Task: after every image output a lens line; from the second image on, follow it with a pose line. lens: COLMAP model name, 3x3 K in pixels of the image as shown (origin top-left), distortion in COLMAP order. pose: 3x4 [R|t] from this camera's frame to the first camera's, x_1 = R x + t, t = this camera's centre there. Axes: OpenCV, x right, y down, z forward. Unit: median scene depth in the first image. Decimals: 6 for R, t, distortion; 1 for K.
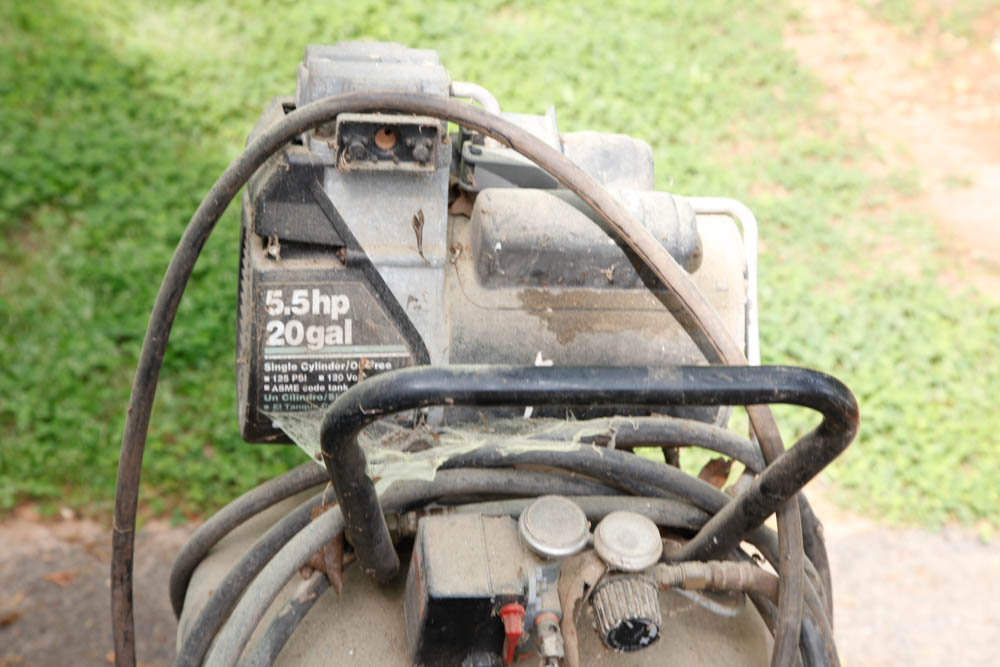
lens RADIAL K [[1942.5, 0, 500.0], [0, 1942.5, 333.5], [0, 0, 1]] dist [0.238804, 0.217334]
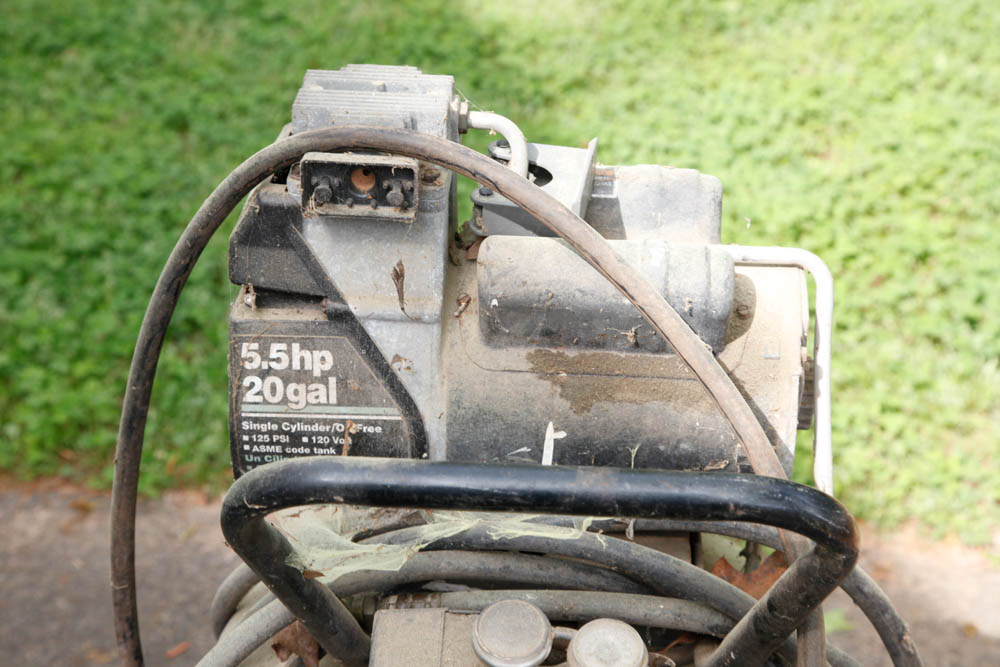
lens RADIAL K [[1930.1, 0, 500.0], [0, 1930.1, 333.5], [0, 0, 1]] dist [0.248343, 0.094750]
pose [[0.971260, 0.041727, -0.234333, 0.205290], [-0.035161, 0.998865, 0.032131, -0.058622], [0.235408, -0.022969, 0.971625, 0.150481]]
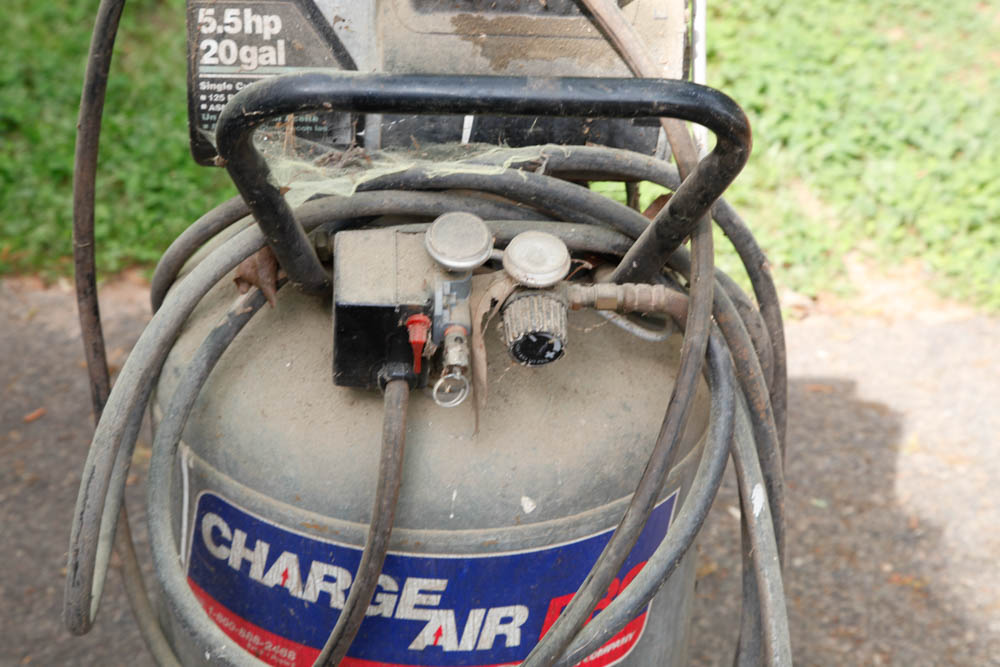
lens RADIAL K [[1942.5, 0, 500.0], [0, 1942.5, 333.5], [0, 0, 1]] dist [0.238804, 0.217334]
pose [[0.993812, 0.026693, -0.107821, 0.150663], [-0.016616, 0.995500, 0.093293, 0.048044], [0.109826, -0.090925, 0.989783, -0.017219]]
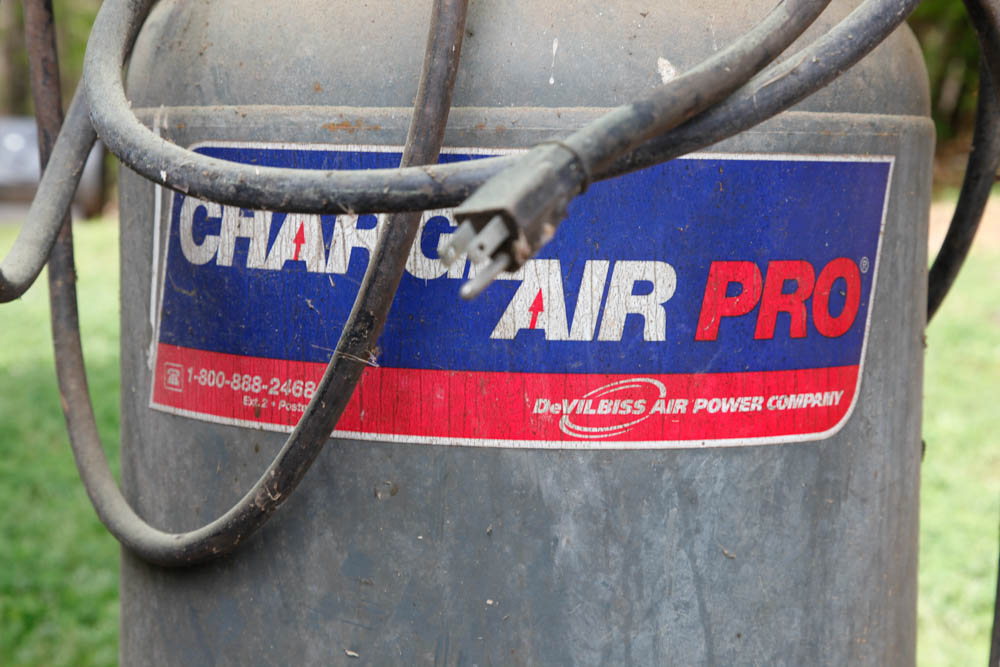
lens RADIAL K [[1942.5, 0, 500.0], [0, 1942.5, 333.5], [0, 0, 1]] dist [0.238804, 0.217334]
pose [[0.987976, -0.061848, -0.141695, 0.088910], [0.007674, 0.934986, -0.354602, 0.561599], [0.154414, 0.349251, 0.924219, 0.398126]]
